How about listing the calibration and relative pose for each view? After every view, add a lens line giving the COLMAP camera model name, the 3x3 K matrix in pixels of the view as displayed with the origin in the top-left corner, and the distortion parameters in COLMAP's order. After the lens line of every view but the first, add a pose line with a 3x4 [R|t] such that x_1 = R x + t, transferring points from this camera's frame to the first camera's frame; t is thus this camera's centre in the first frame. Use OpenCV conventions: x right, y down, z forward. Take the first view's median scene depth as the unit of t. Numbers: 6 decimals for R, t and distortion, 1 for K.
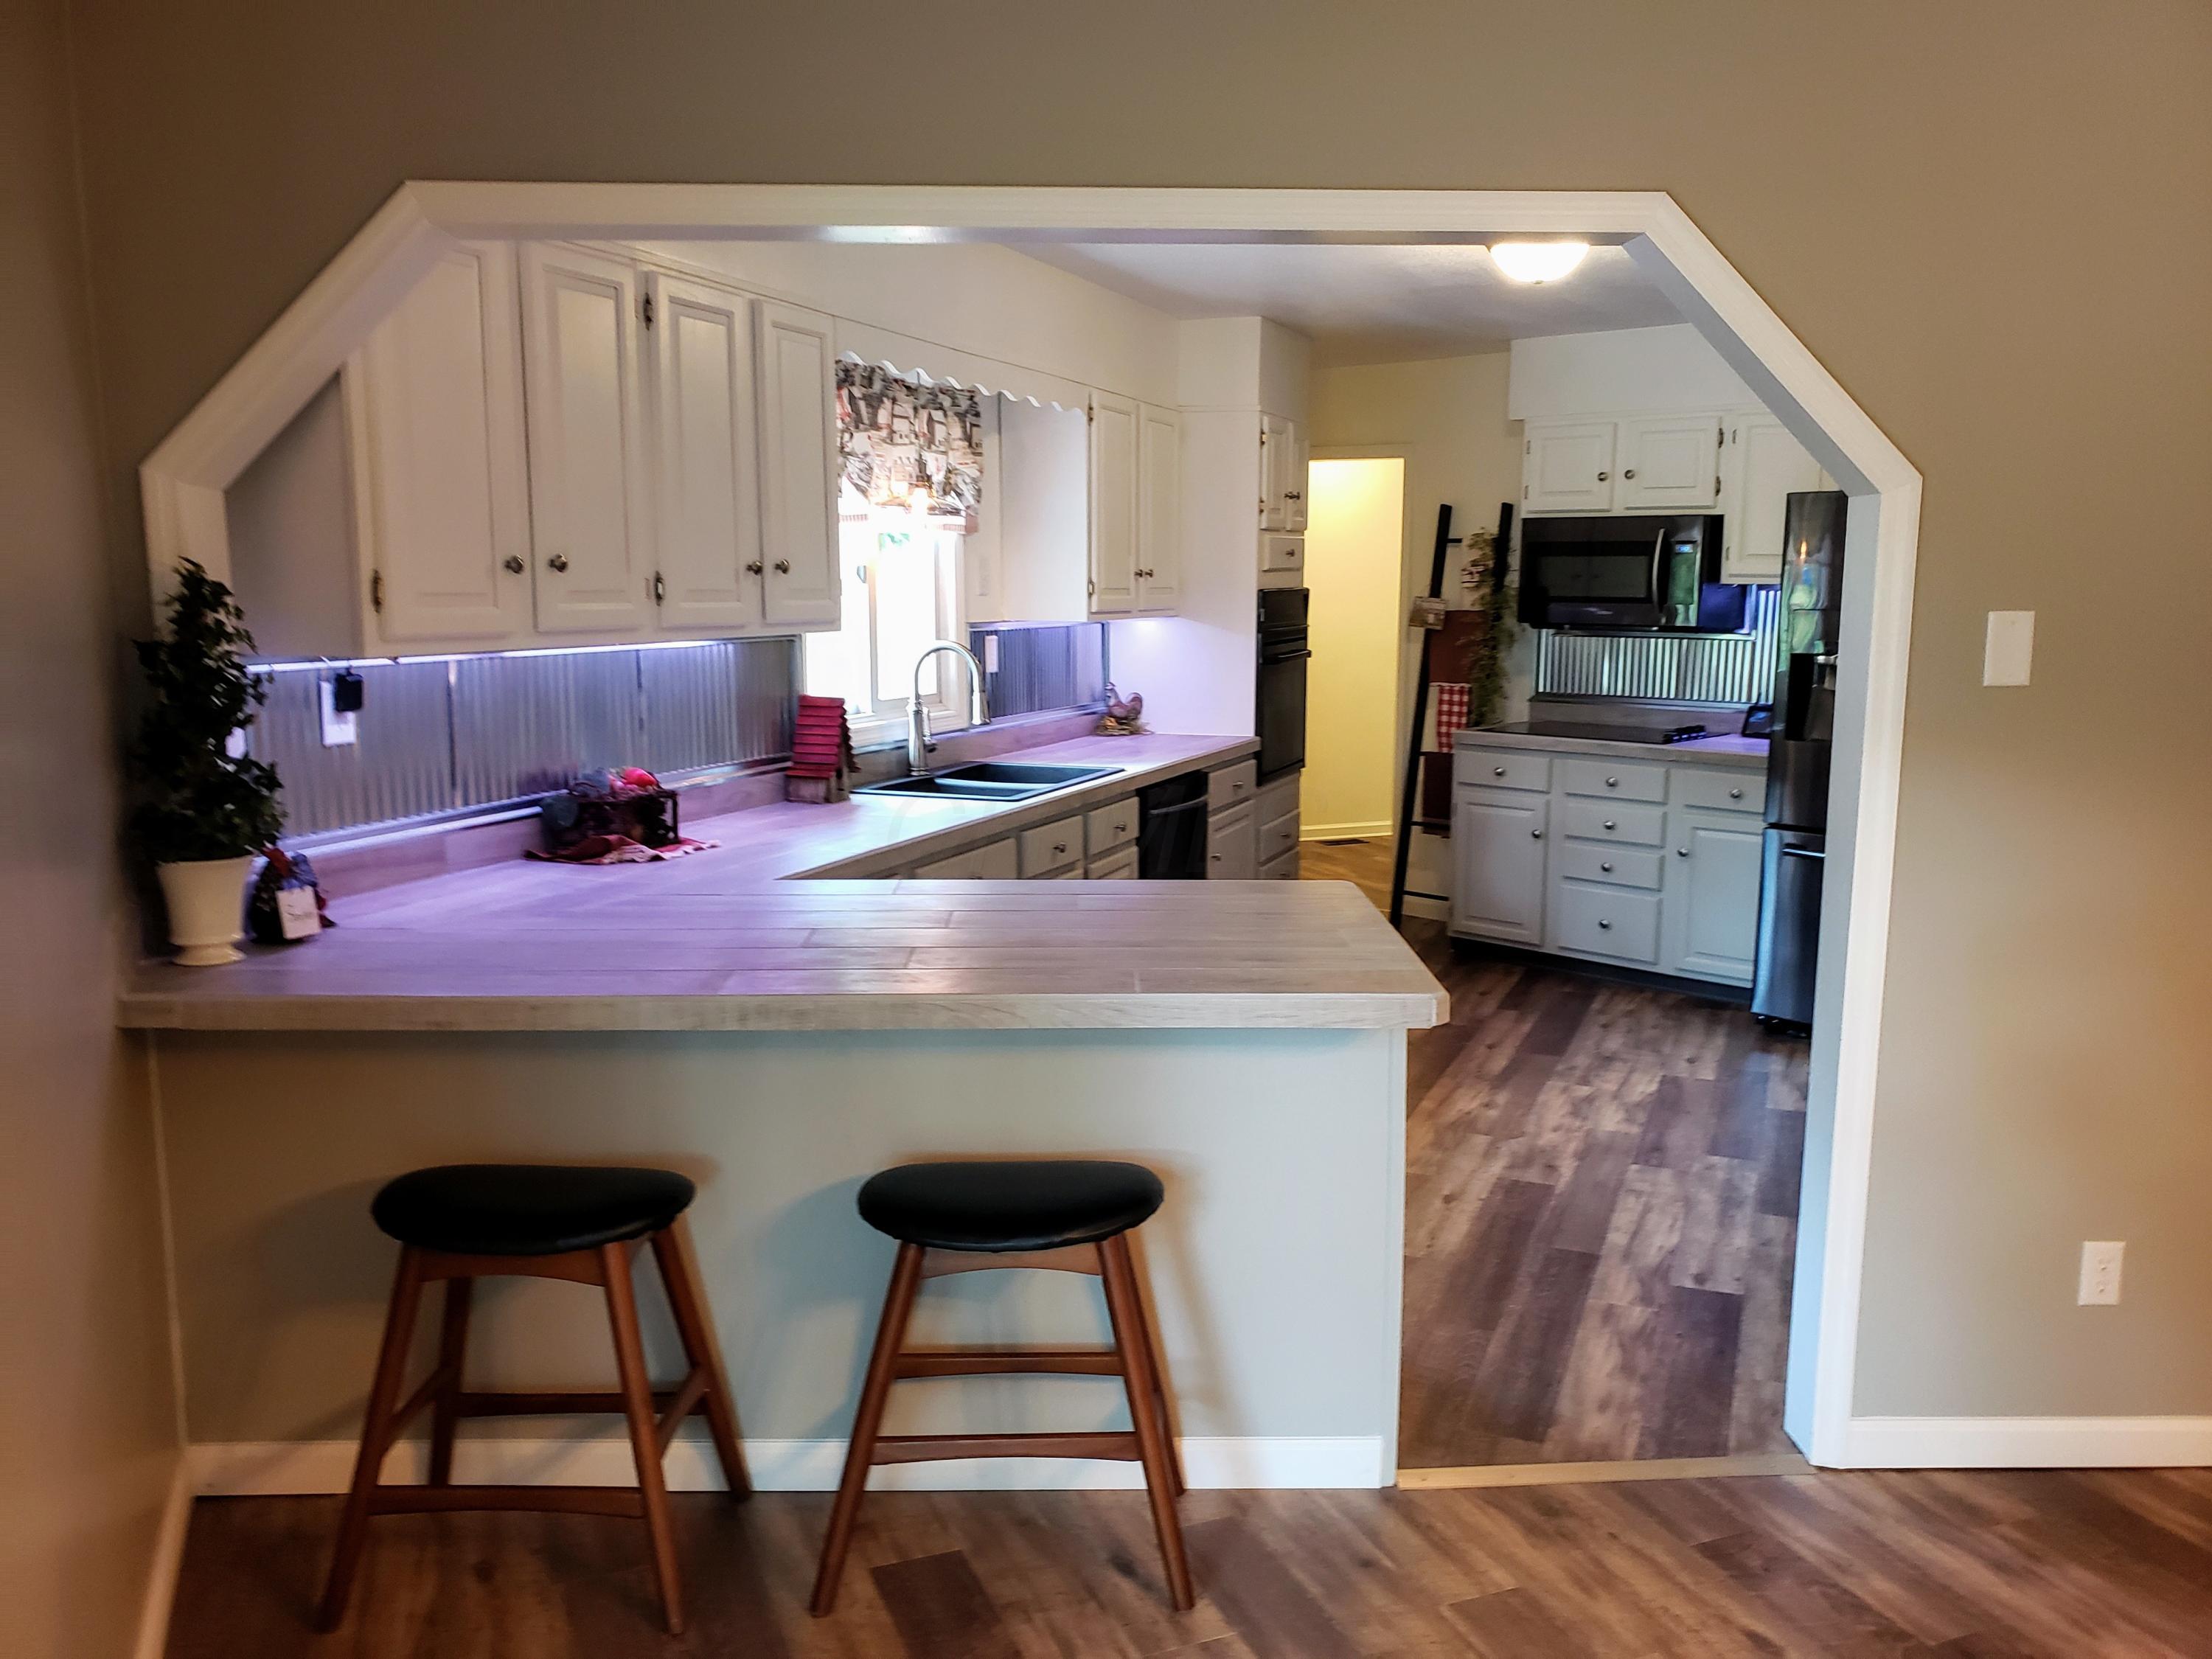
lens RADIAL K [[1686.9, 0, 1113.8], [0, 1686.9, 903.1], [0, 0, 1]] dist [0.156775, -0.428592]
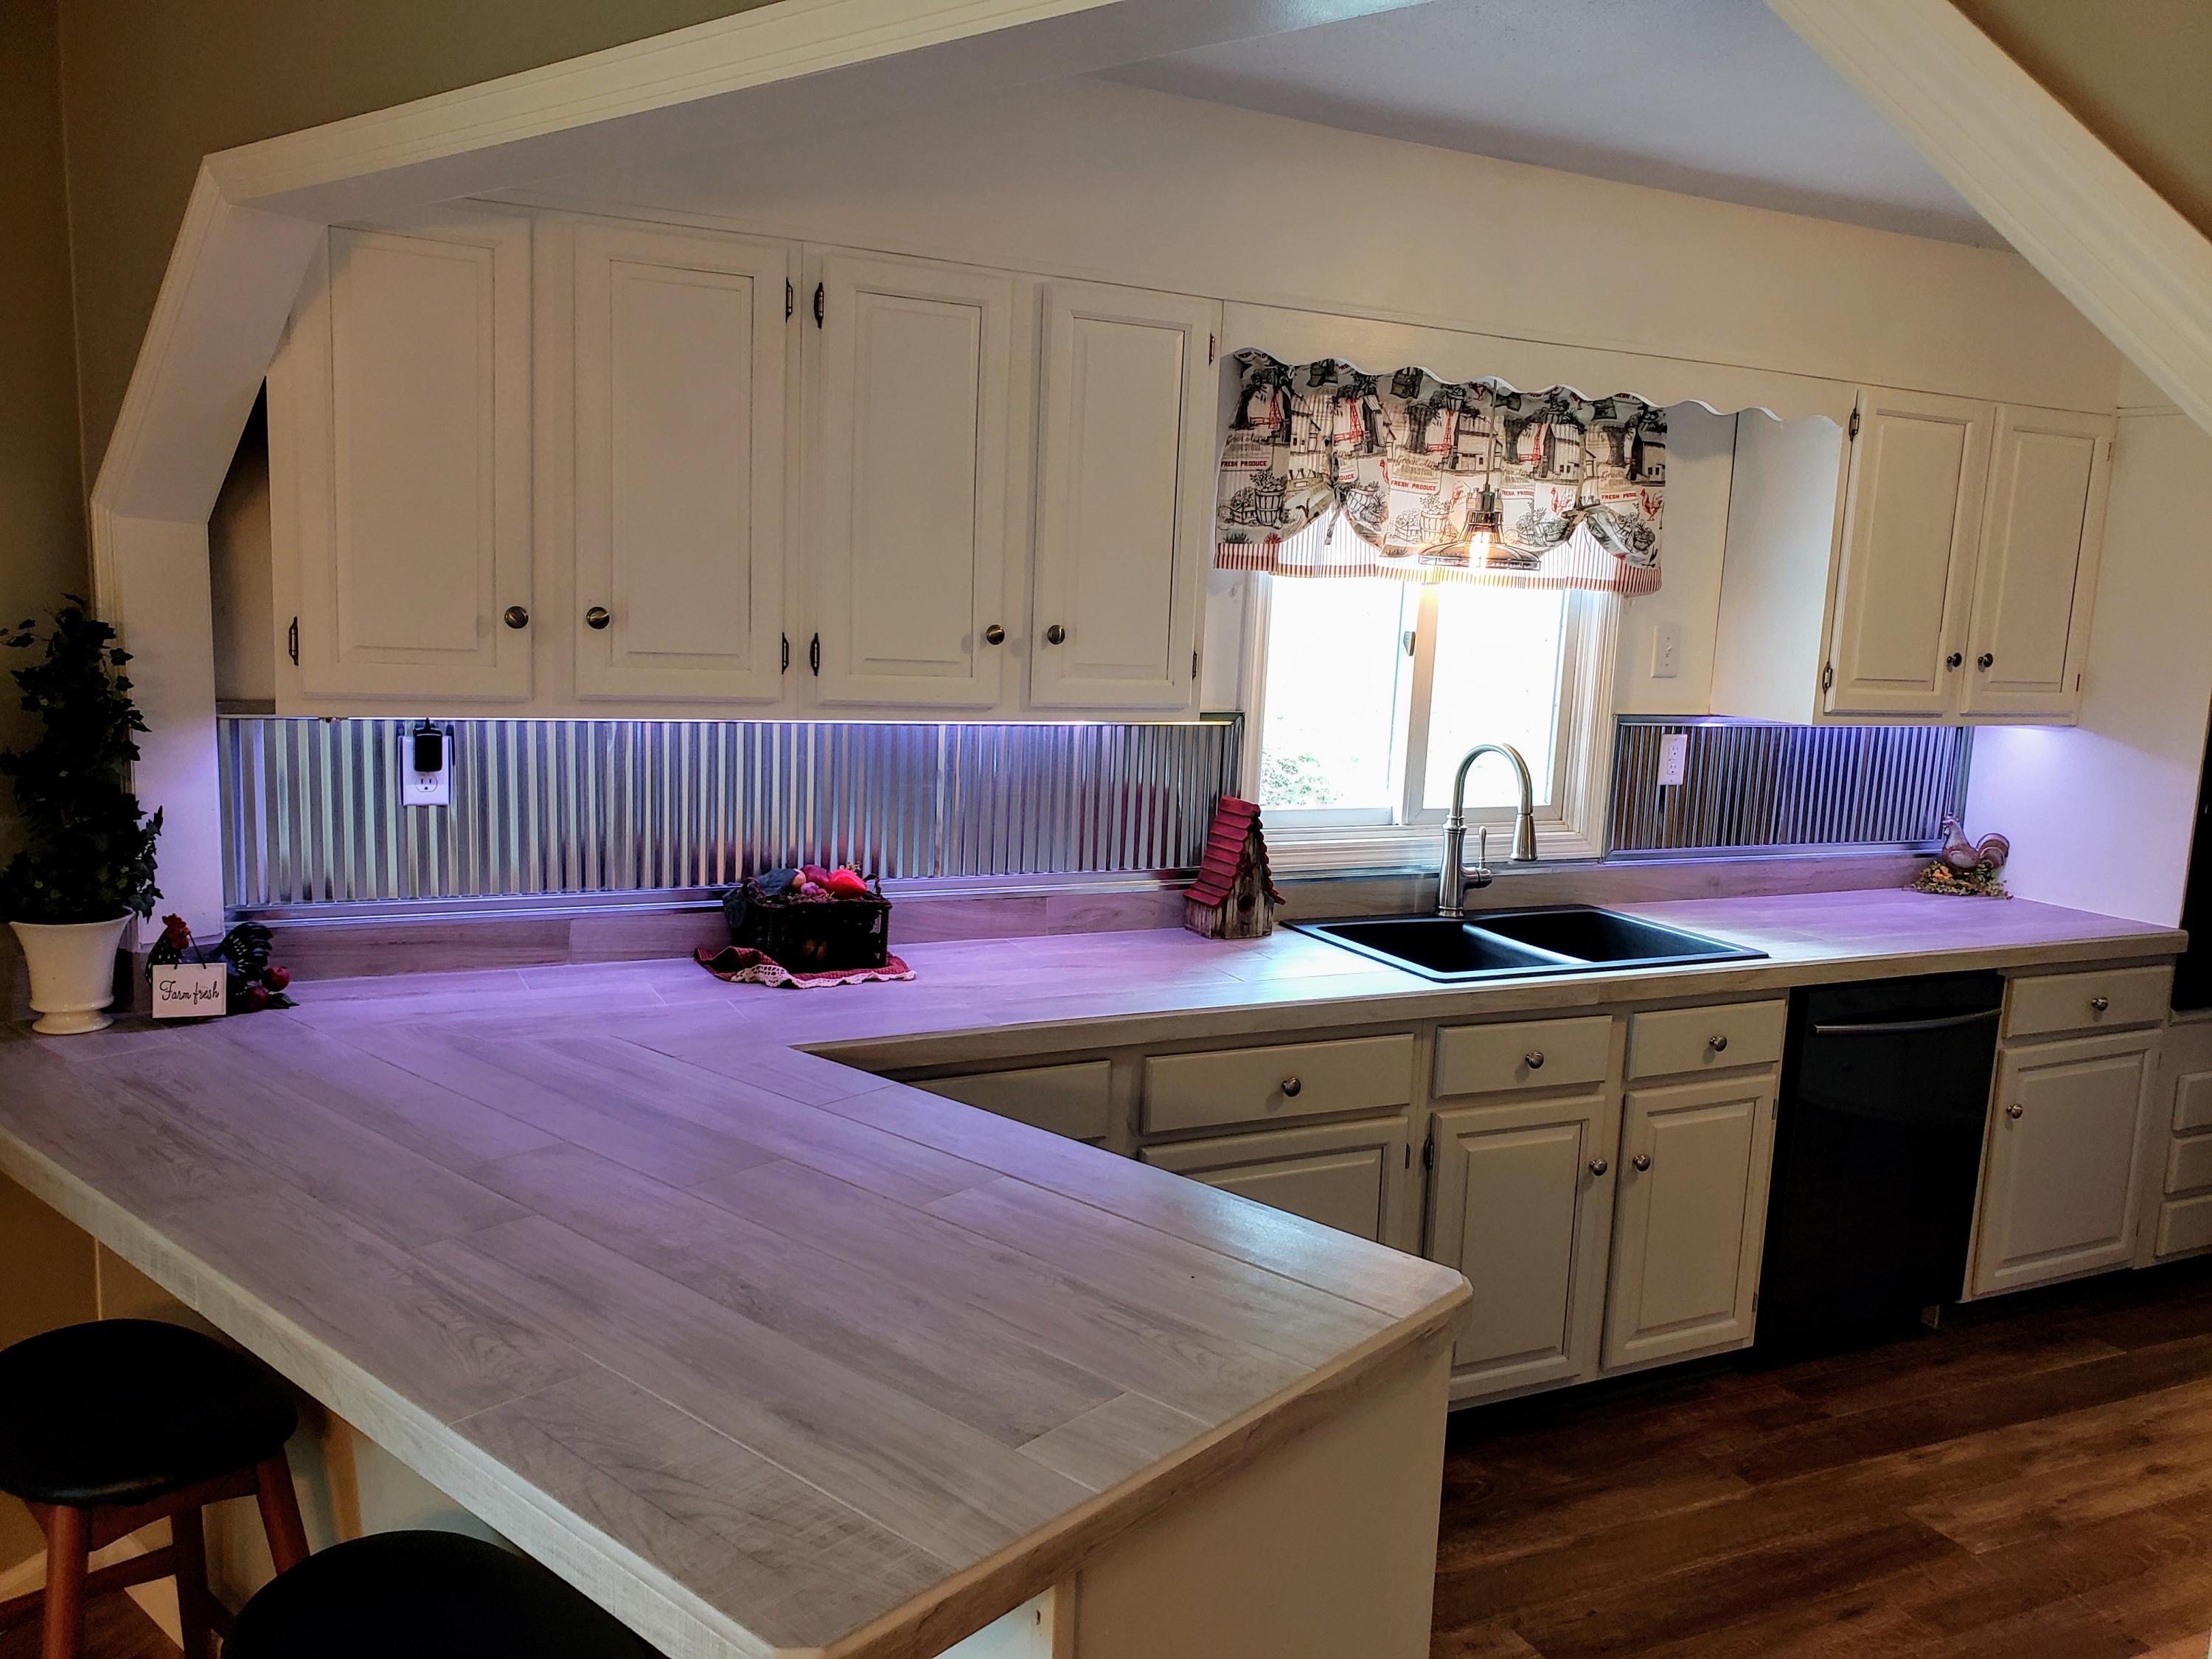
lens RADIAL K [[1686.9, 0, 1113.8], [0, 1686.9, 903.1], [0, 0, 1]] dist [0.156775, -0.428592]
pose [[0.745195, 0.155156, -0.648545, 0.233823], [-0.168560, 0.984800, 0.041921, -0.080316], [0.645191, 0.078080, 0.760021, 0.314372]]
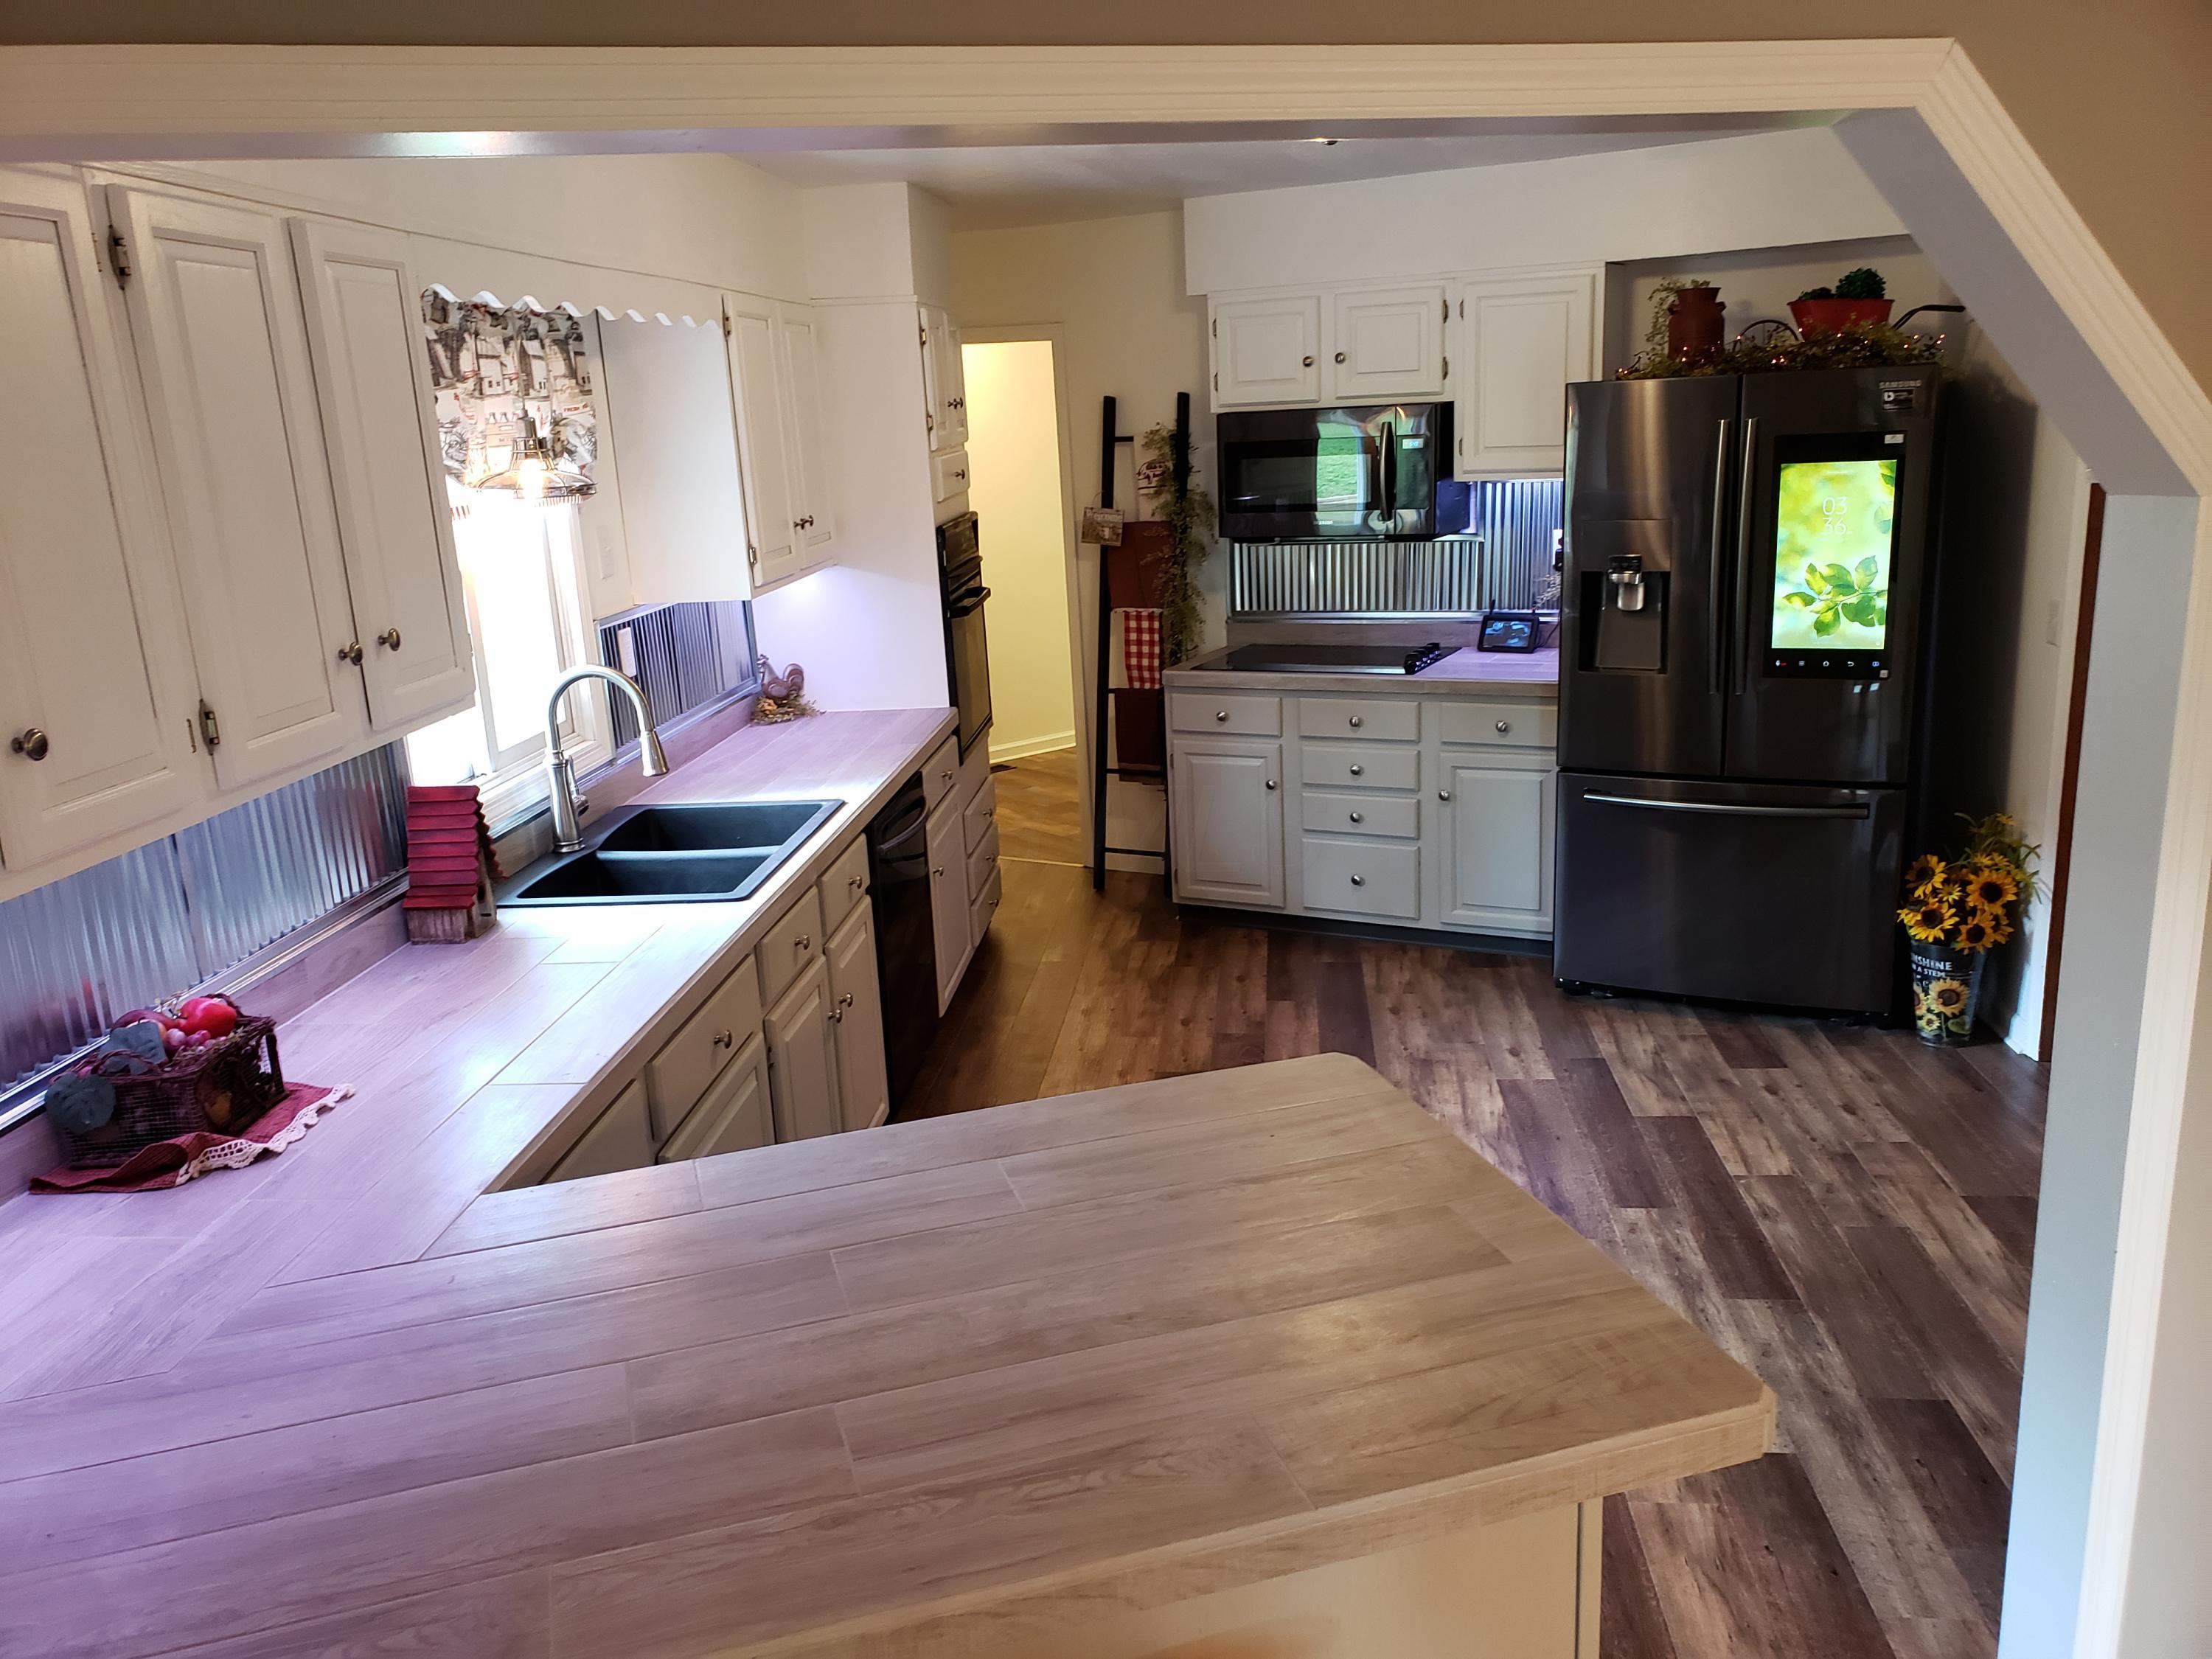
lens RADIAL K [[1691.3, 0, 1052.4], [0, 1691.3, 902.2], [0, 0, 1]] dist [0.123166, -0.175154]
pose [[0.965175, -0.127142, 0.228631, -0.080299], [0.106273, 0.989150, 0.101433, -0.097361], [-0.239047, -0.073604, 0.968214, 0.214655]]
